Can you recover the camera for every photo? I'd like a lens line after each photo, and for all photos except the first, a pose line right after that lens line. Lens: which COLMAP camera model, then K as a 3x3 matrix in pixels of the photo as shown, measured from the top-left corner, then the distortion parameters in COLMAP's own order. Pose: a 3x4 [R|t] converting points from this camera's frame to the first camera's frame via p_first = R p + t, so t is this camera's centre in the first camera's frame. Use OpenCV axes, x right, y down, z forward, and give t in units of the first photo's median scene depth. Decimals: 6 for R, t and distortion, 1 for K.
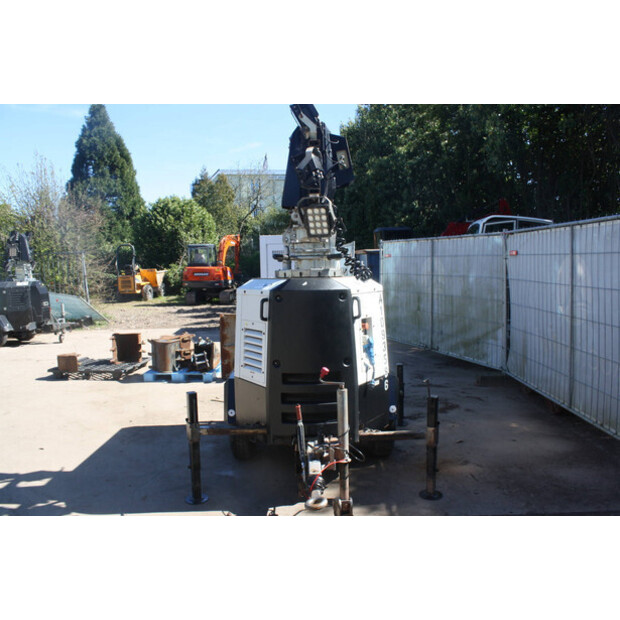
lens RADIAL K [[522.5, 0, 306.9], [0, 522.5, 313.2], [0, 0, 1]] dist [-0.146841, 0.102670]
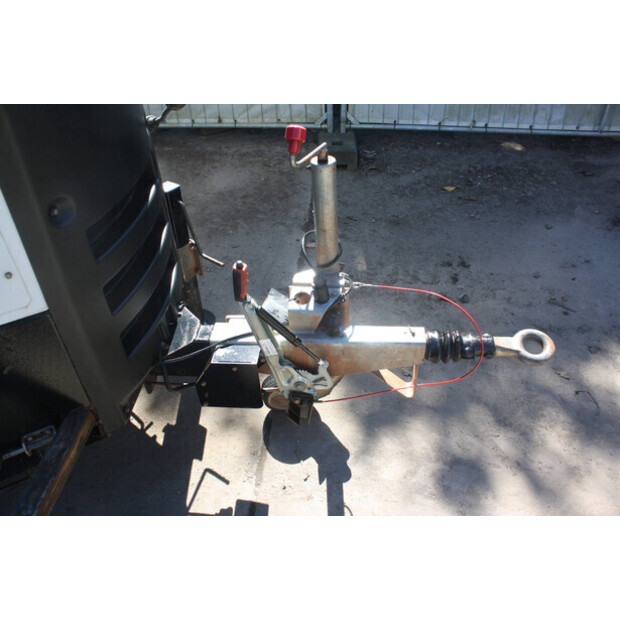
lens RADIAL K [[522.5, 0, 315.8], [0, 522.5, 312.7], [0, 0, 1]] dist [-0.146841, 0.102670]
pose [[0.085816, -0.617183, 0.782126, -0.038940], [0.112688, 0.785997, 0.607873, -0.000901], [-0.989918, 0.035971, 0.137000, 0.113107]]
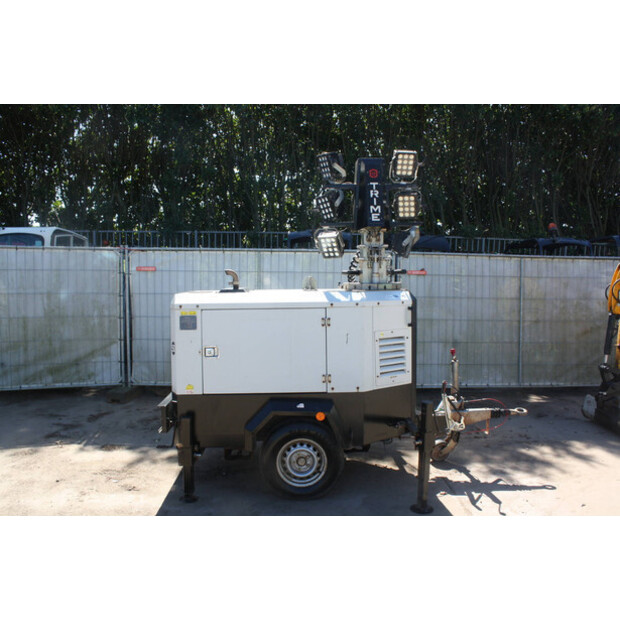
lens RADIAL K [[522.5, 0, 308.4], [0, 522.5, 314.4], [0, 0, 1]] dist [-0.146841, 0.102670]
pose [[-0.030407, -0.053213, 0.998120, -0.169935], [0.088488, 0.994518, 0.055716, -0.013284], [-0.995613, 0.090015, -0.025531, 0.173114]]
